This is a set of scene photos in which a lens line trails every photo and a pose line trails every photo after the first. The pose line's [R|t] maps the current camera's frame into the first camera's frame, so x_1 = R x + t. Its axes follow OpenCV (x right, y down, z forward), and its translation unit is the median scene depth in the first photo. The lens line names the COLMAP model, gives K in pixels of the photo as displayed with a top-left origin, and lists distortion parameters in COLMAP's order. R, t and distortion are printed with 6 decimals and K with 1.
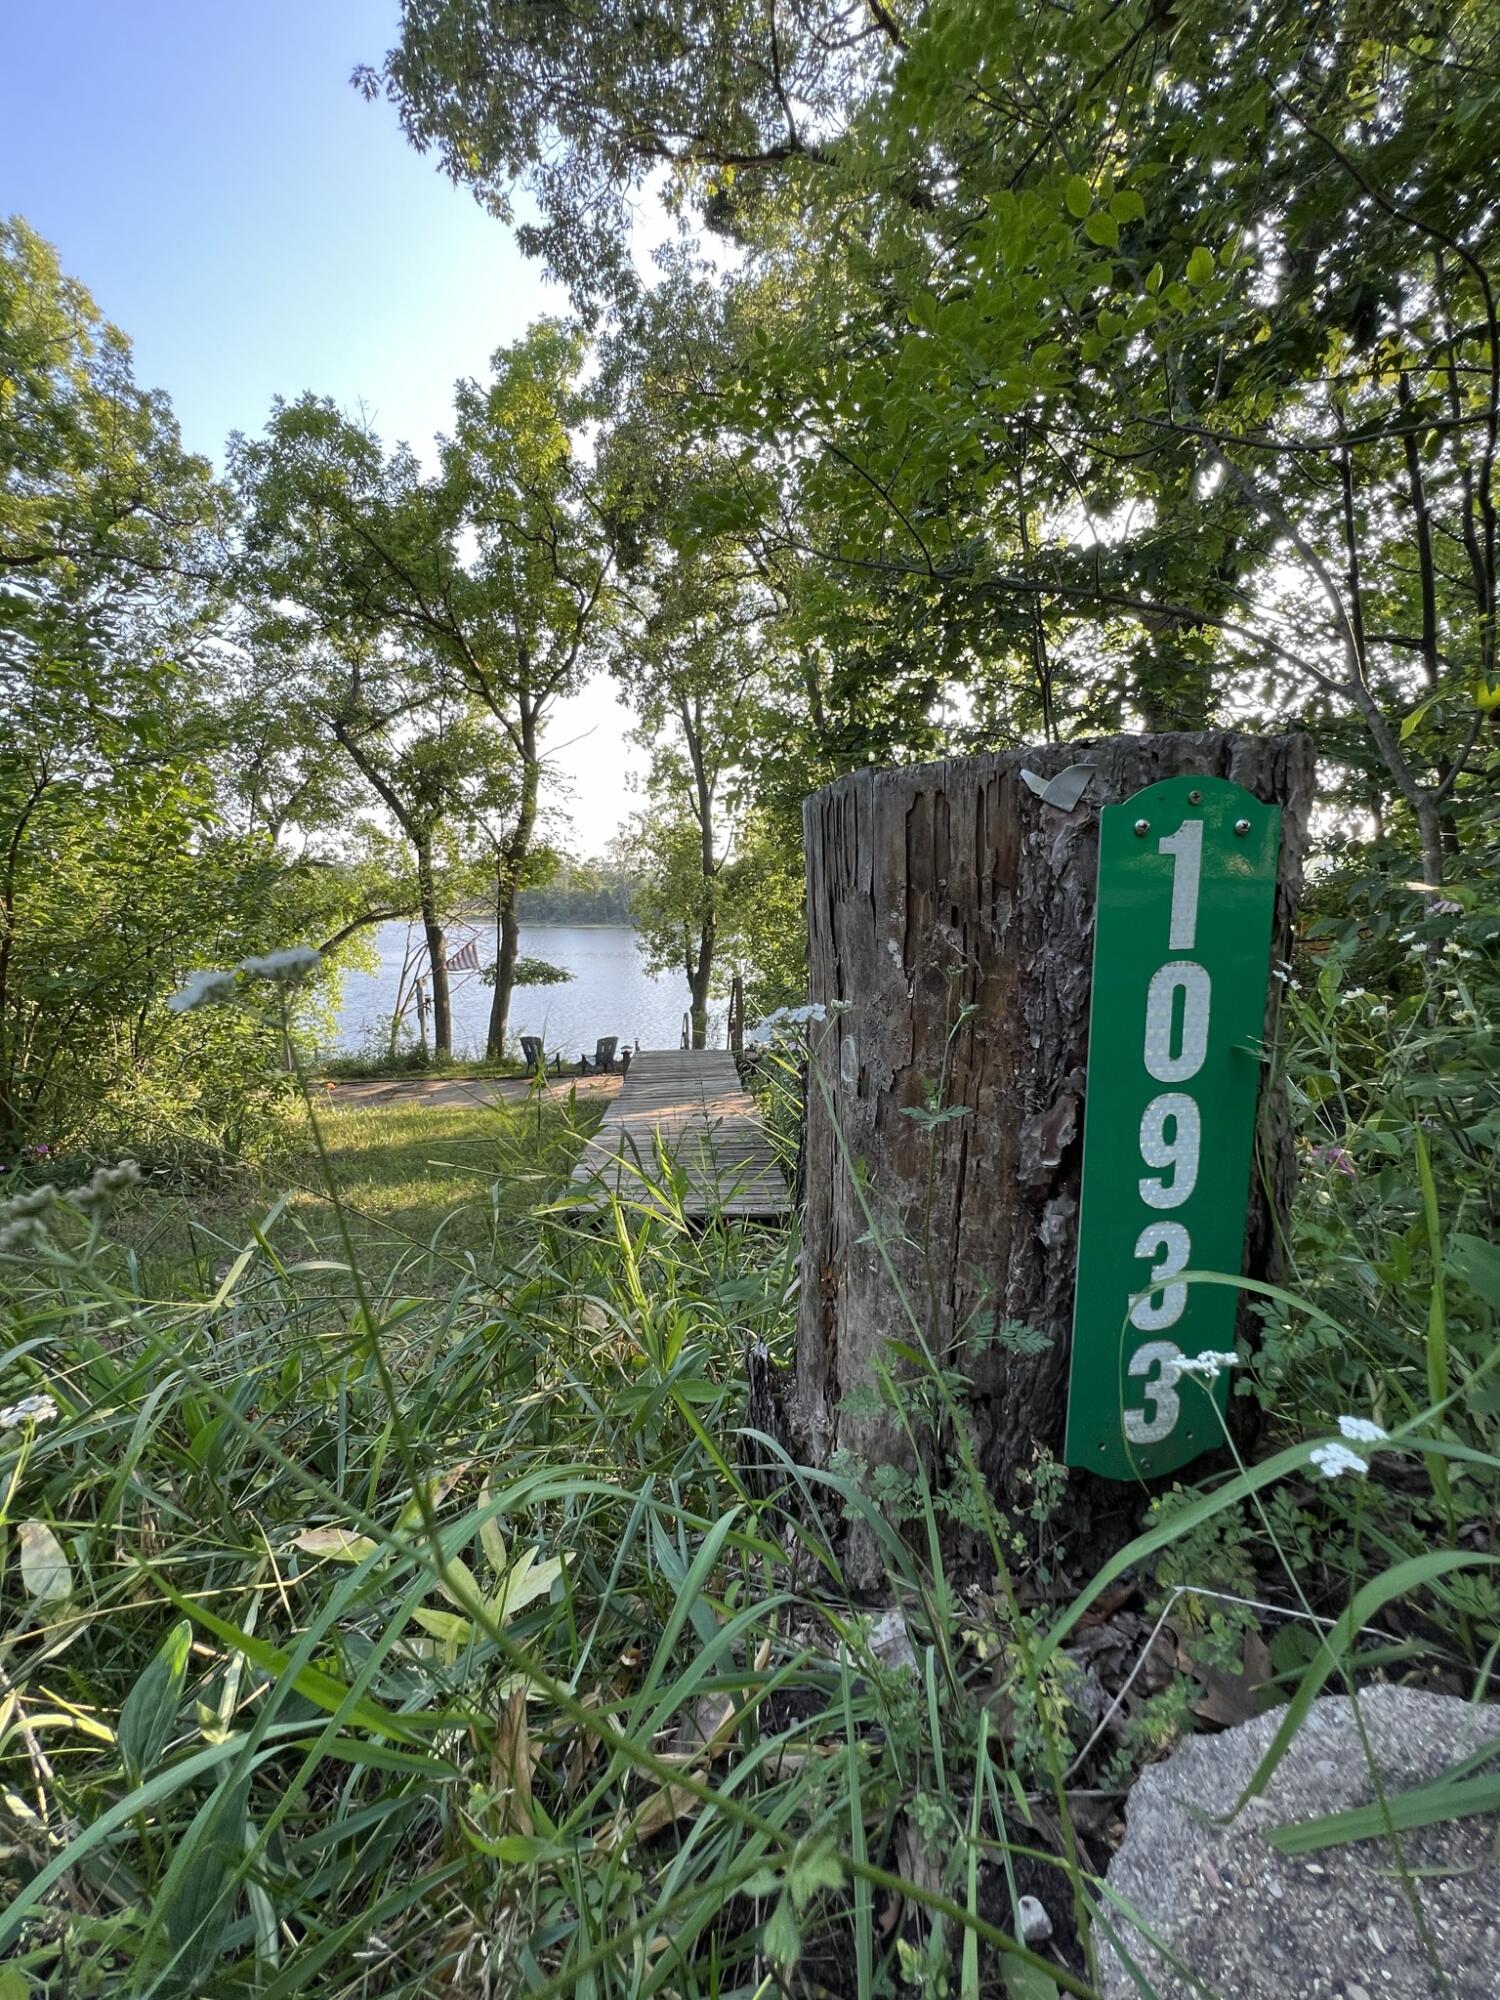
lens RADIAL K [[806.4, 0, 748.3], [0, 806.4, 1001.6], [0, 0, 1]] dist [0.000855, 0.001754]
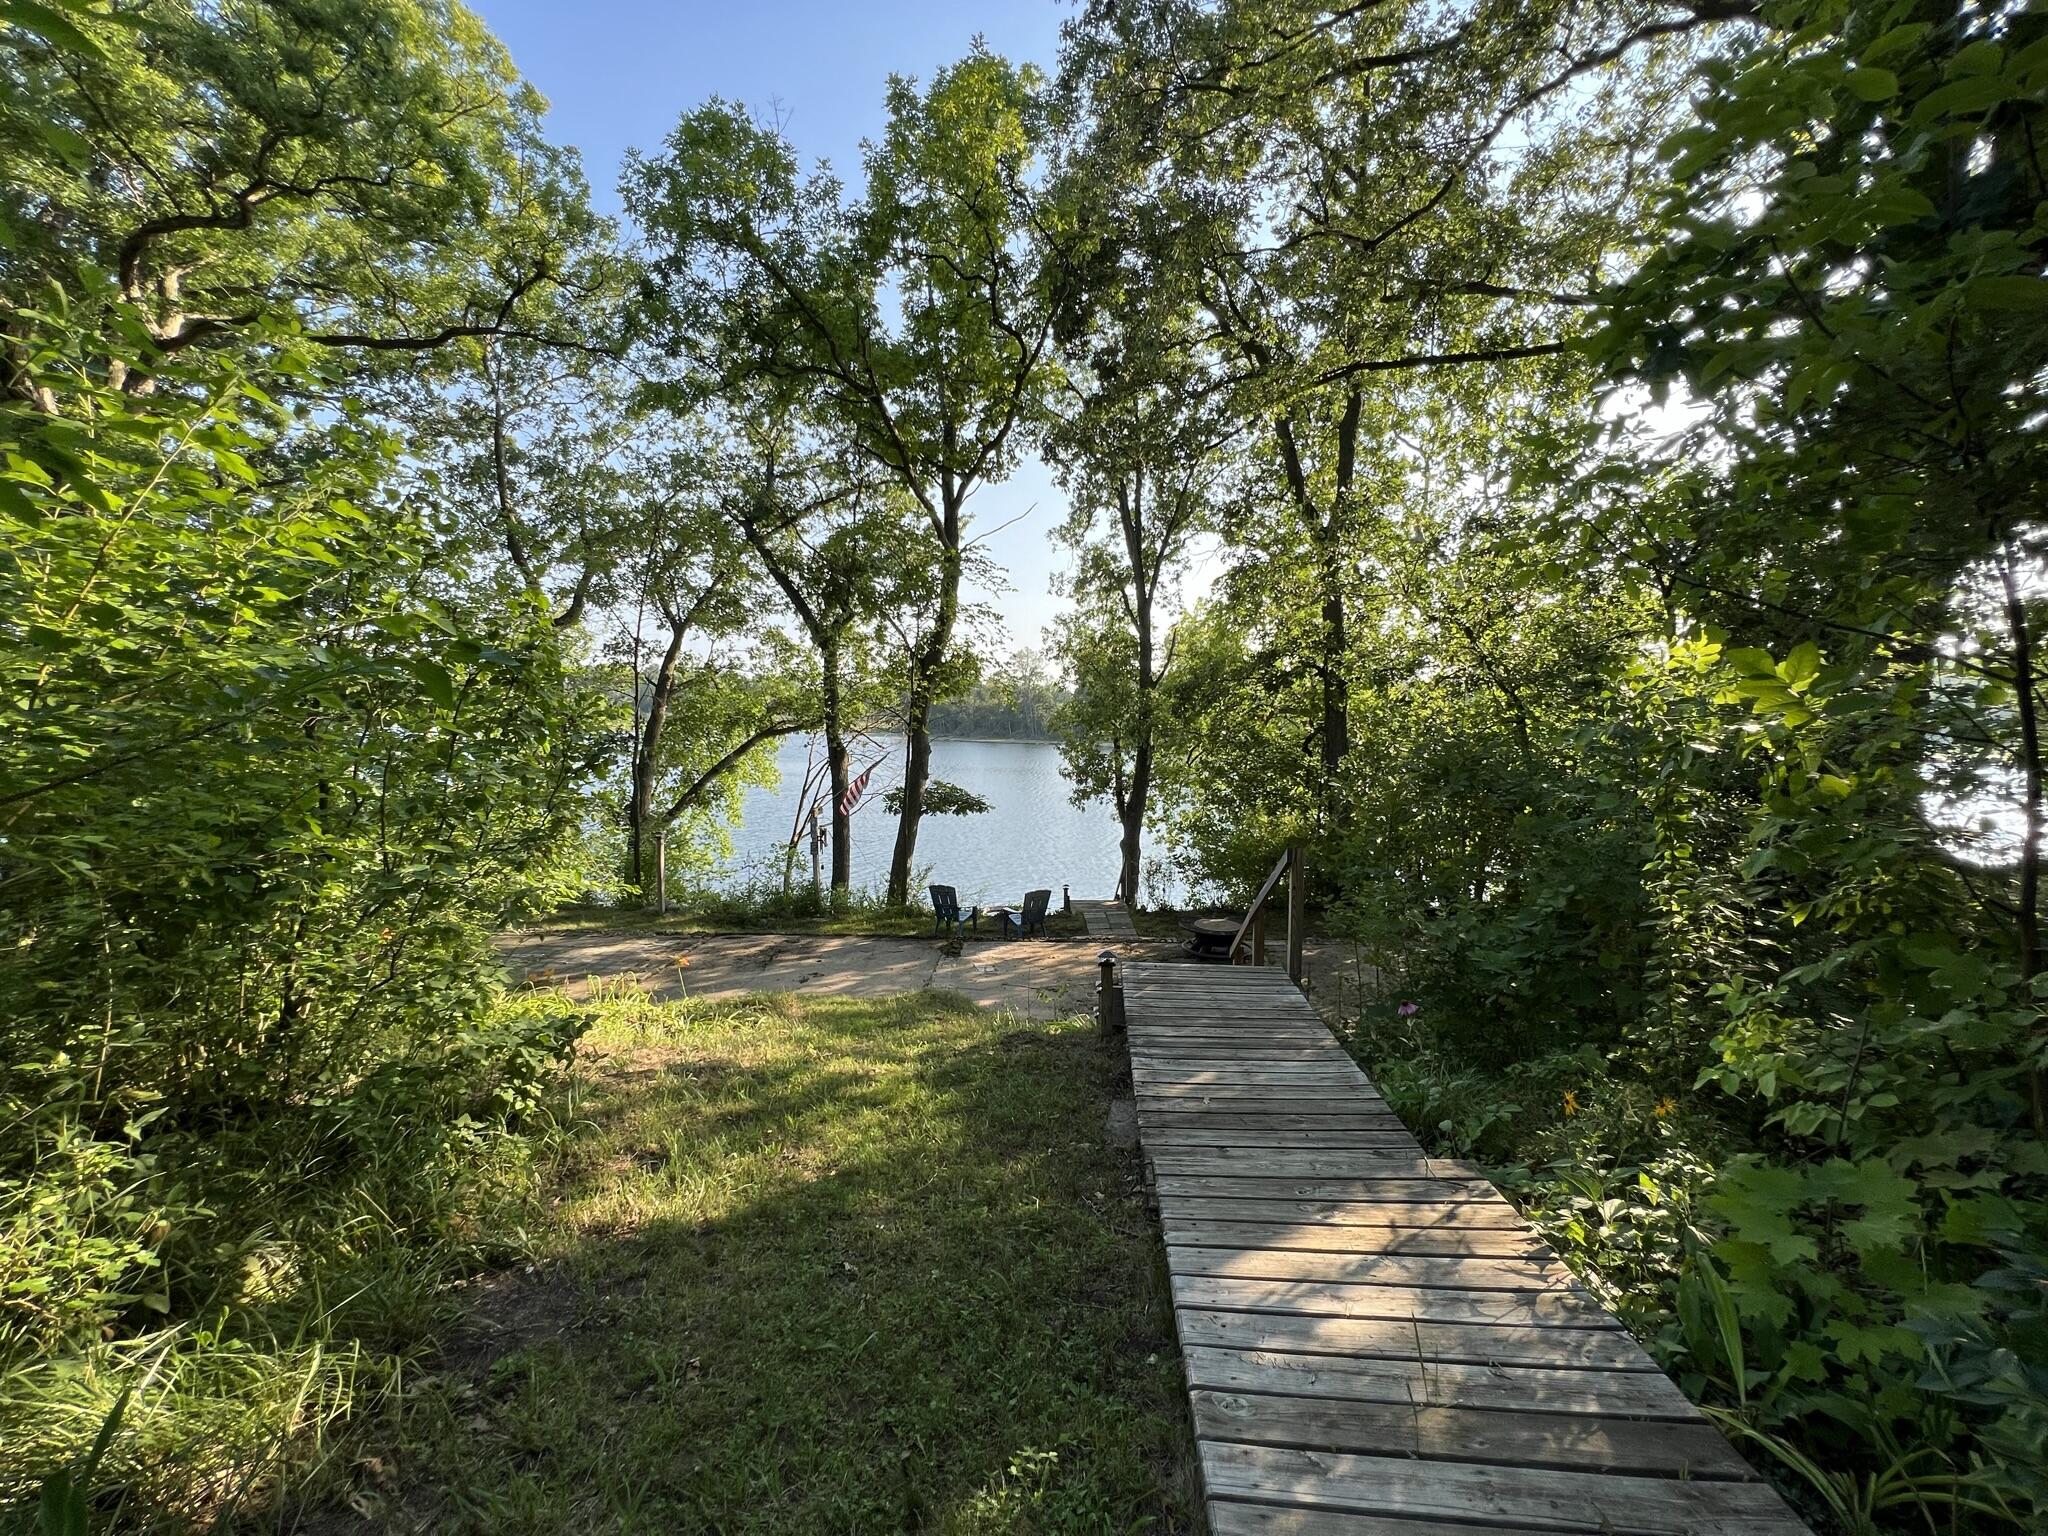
lens RADIAL K [[825.7, 0, 1024.0], [0, 825.7, 768.3], [0, 0, 1]] dist [0.000855, 0.001754]
pose [[0.988097, 0.023459, -0.152036, -0.046094], [-0.032814, 0.997700, -0.059315, -0.017173], [0.150294, 0.063598, 0.986594, 0.132914]]
